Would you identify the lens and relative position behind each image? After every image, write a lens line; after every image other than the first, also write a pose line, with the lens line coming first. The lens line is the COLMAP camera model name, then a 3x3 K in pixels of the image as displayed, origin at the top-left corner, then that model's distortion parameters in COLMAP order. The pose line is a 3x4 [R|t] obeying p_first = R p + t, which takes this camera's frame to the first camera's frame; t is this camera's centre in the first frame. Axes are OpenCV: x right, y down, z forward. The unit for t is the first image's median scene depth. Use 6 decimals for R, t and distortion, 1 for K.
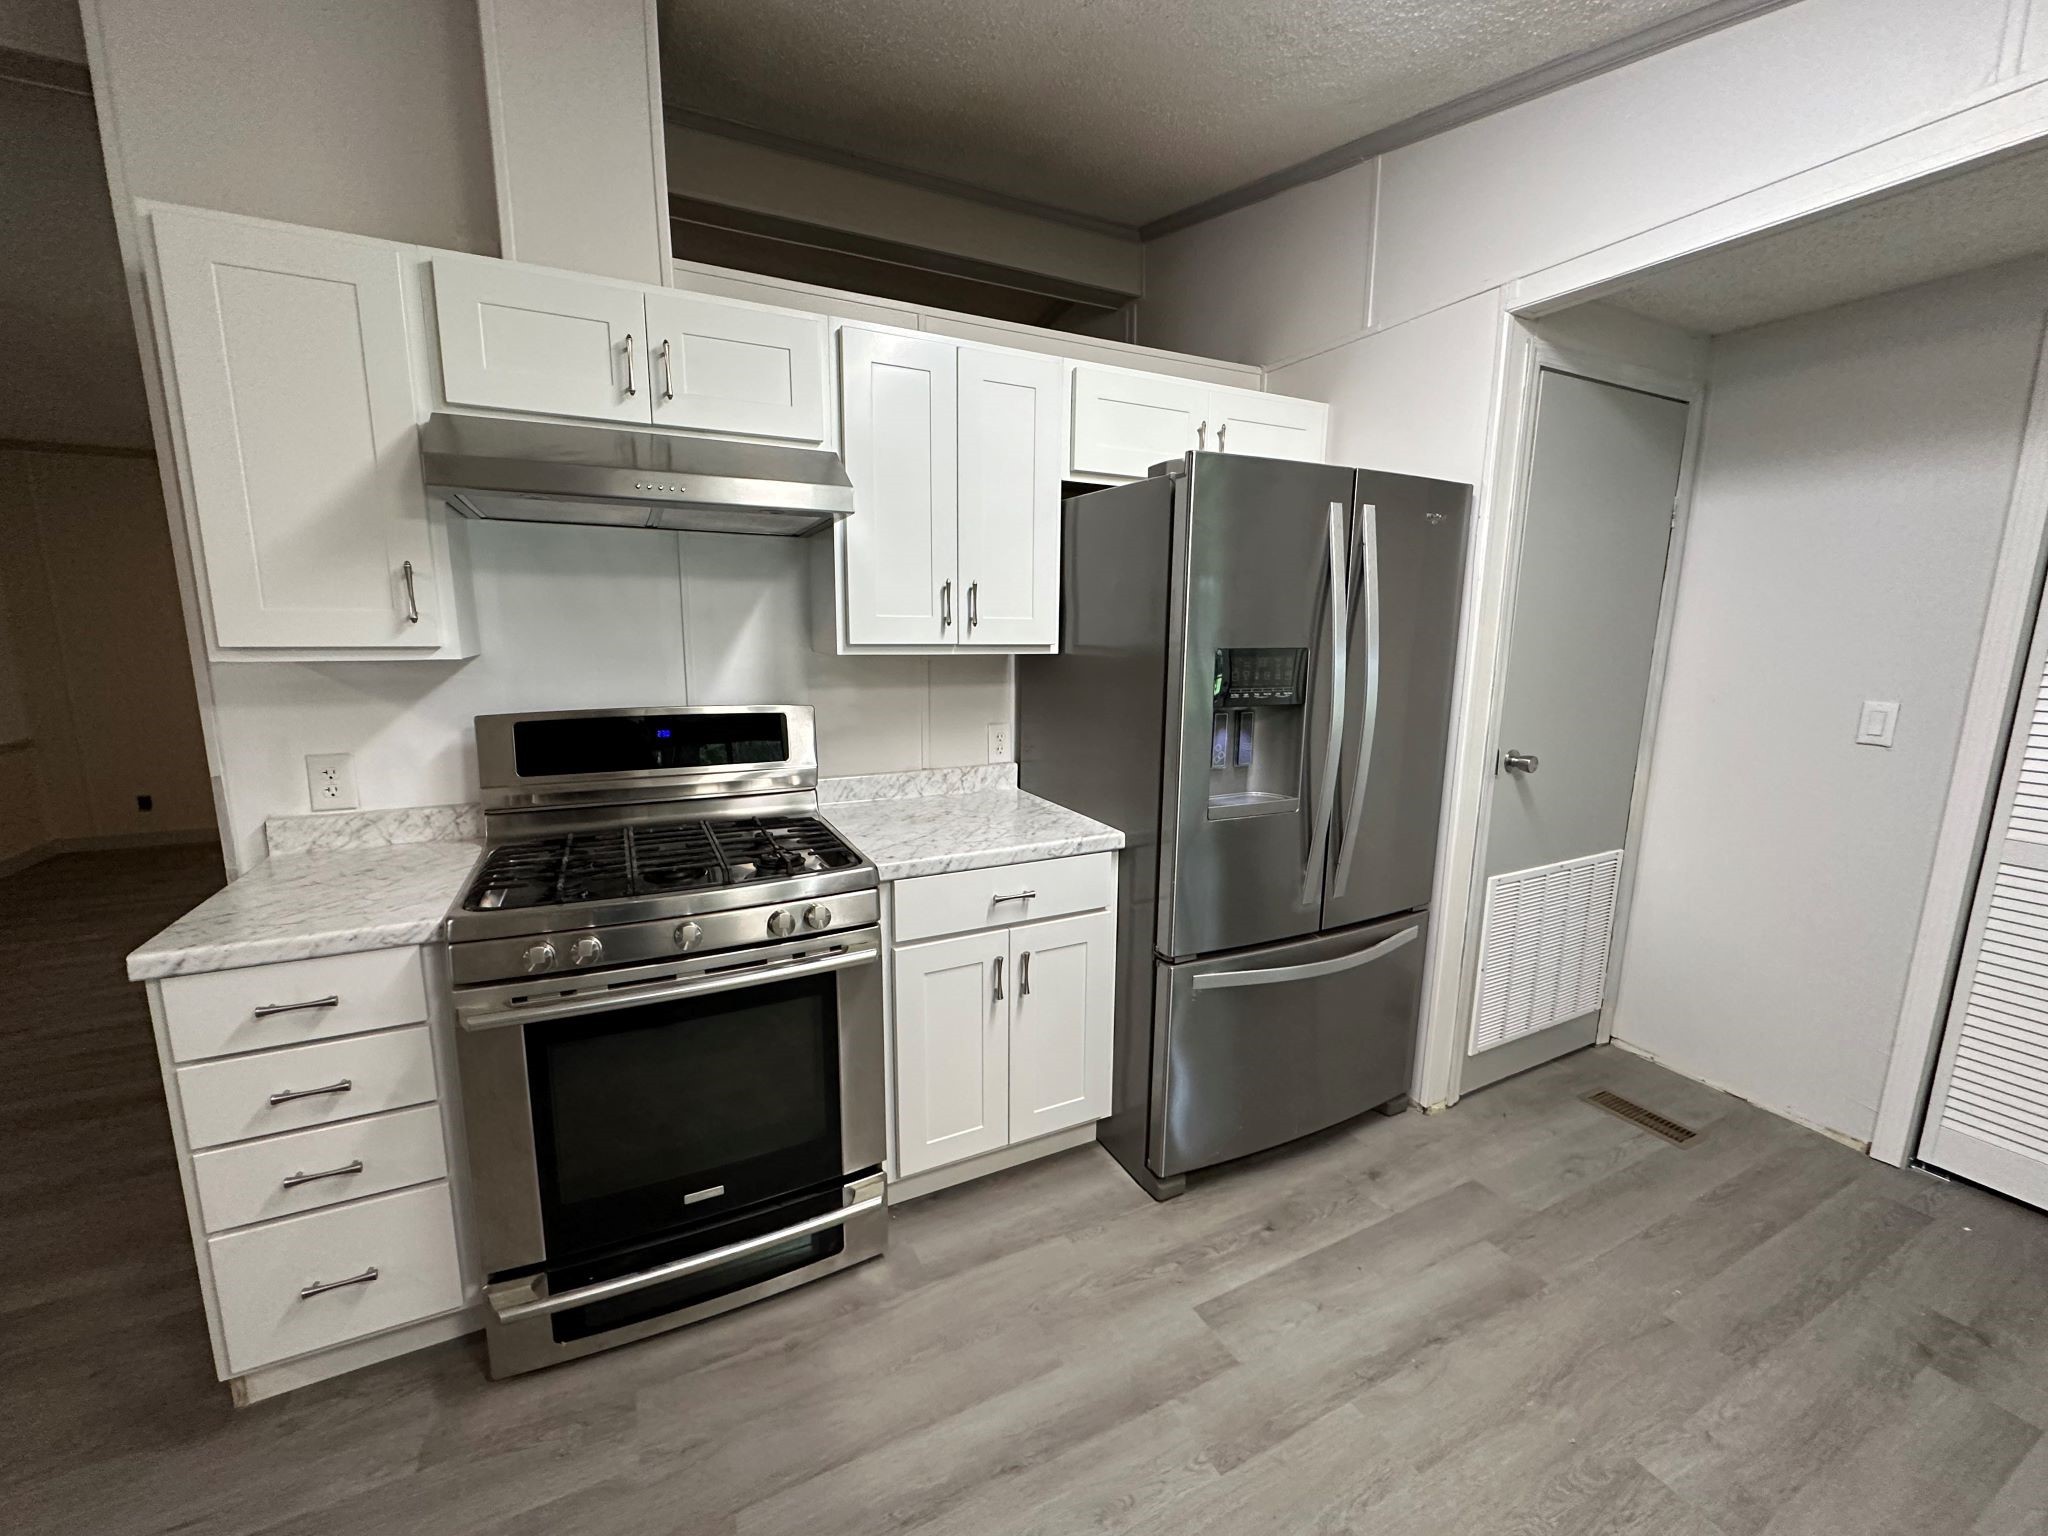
lens RADIAL K [[824.8, 0, 1012.9], [0, 824.8, 771.9], [0, 0, 1]] dist [0.000053, 0.000007]
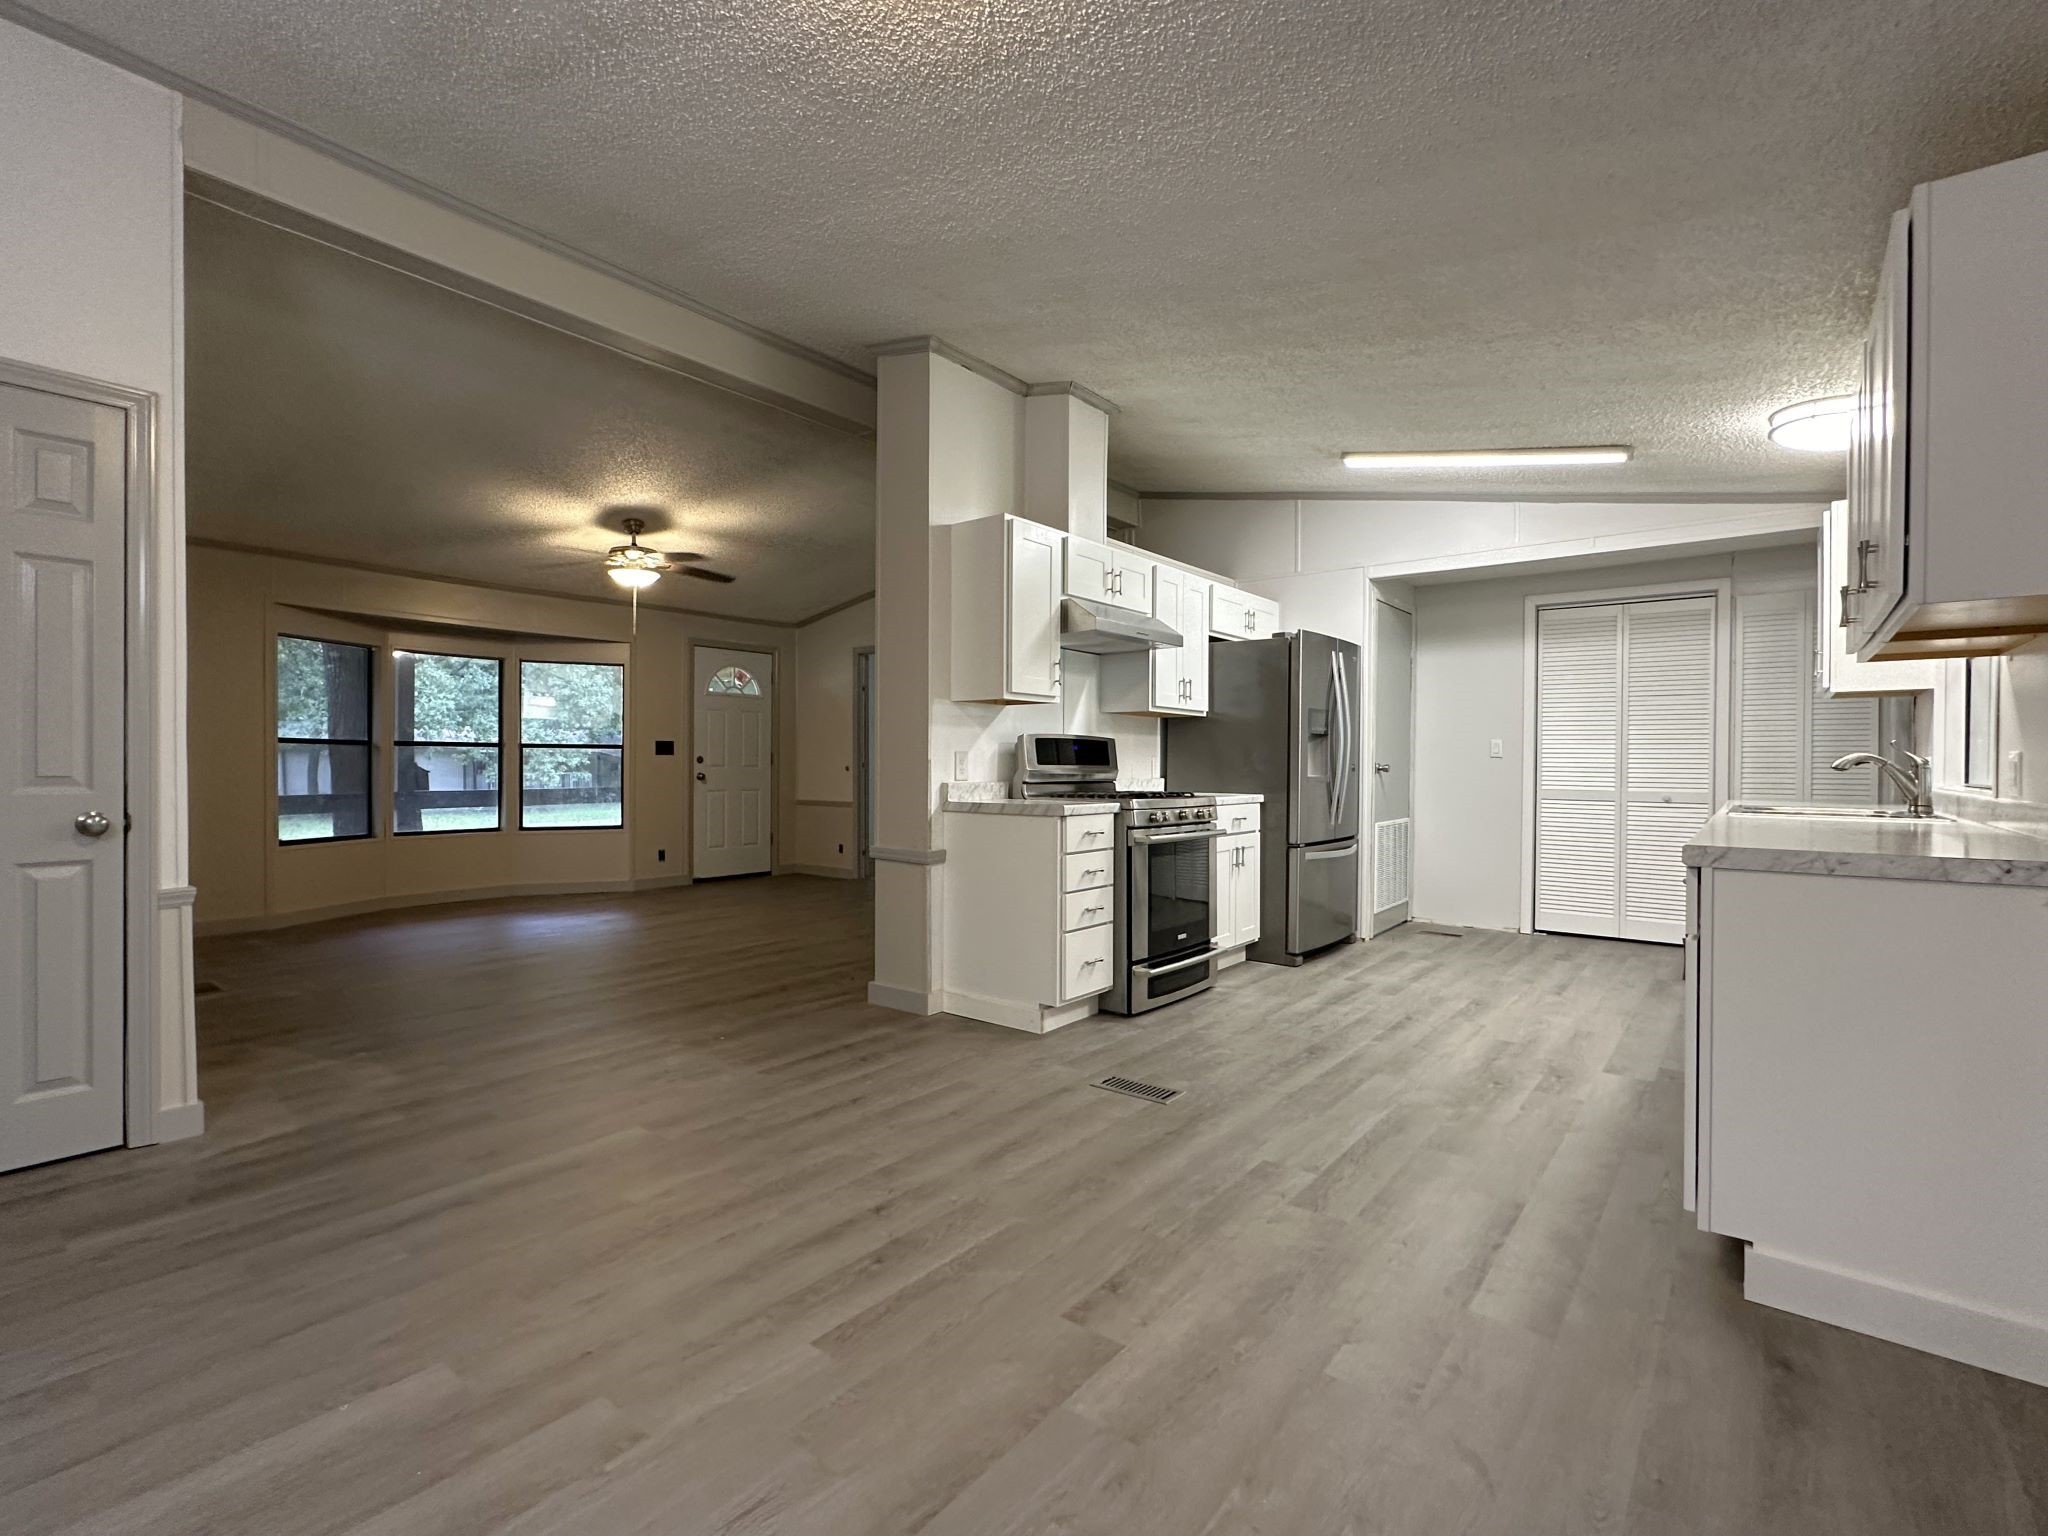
lens RADIAL K [[935.6, 0, 1033.2], [0, 935.6, 766.4], [0, 0, 1]] dist [-0.004371, 0.000179]
pose [[0.906578, -0.004694, 0.422013, -1.541940], [0.074964, 0.985829, -0.150072, 0.345397], [-0.415328, 0.167688, 0.894082, -1.014352]]
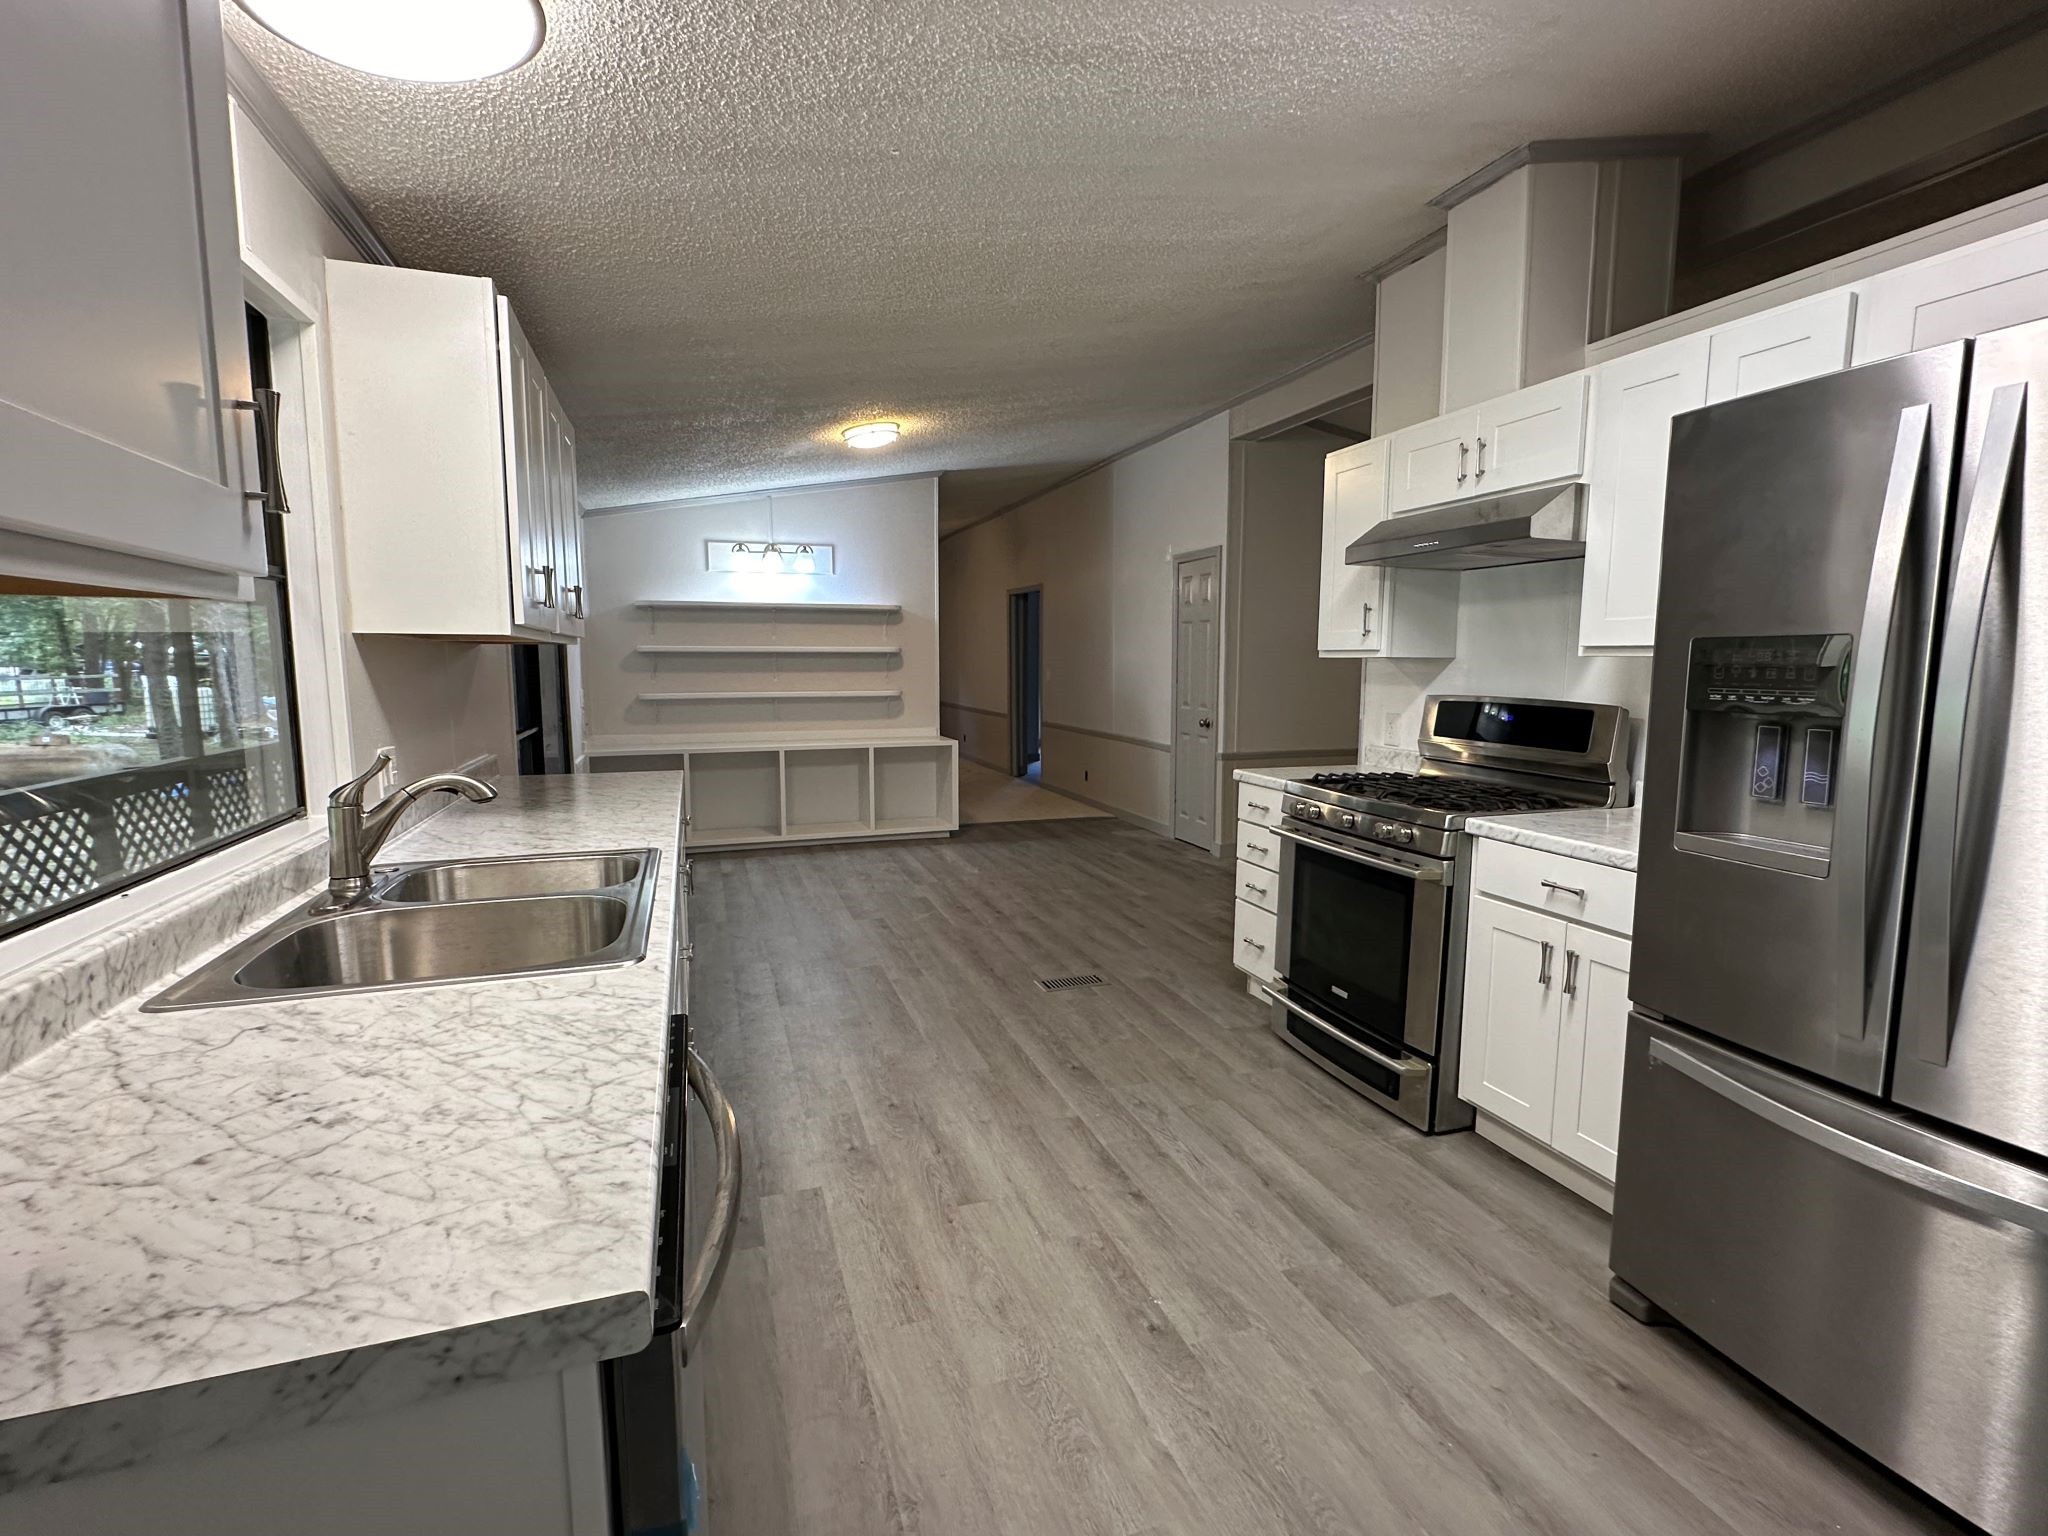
lens RADIAL K [[935.6, 0, 1019.3], [0, 935.6, 774.8], [0, 0, 1]] dist [-0.004371, 0.000179]
pose [[-0.137419, 0.113553, -0.983983, 1.199599], [-0.176118, 0.974777, 0.137087, -0.024011], [0.974730, 0.192135, -0.113954, 0.445525]]
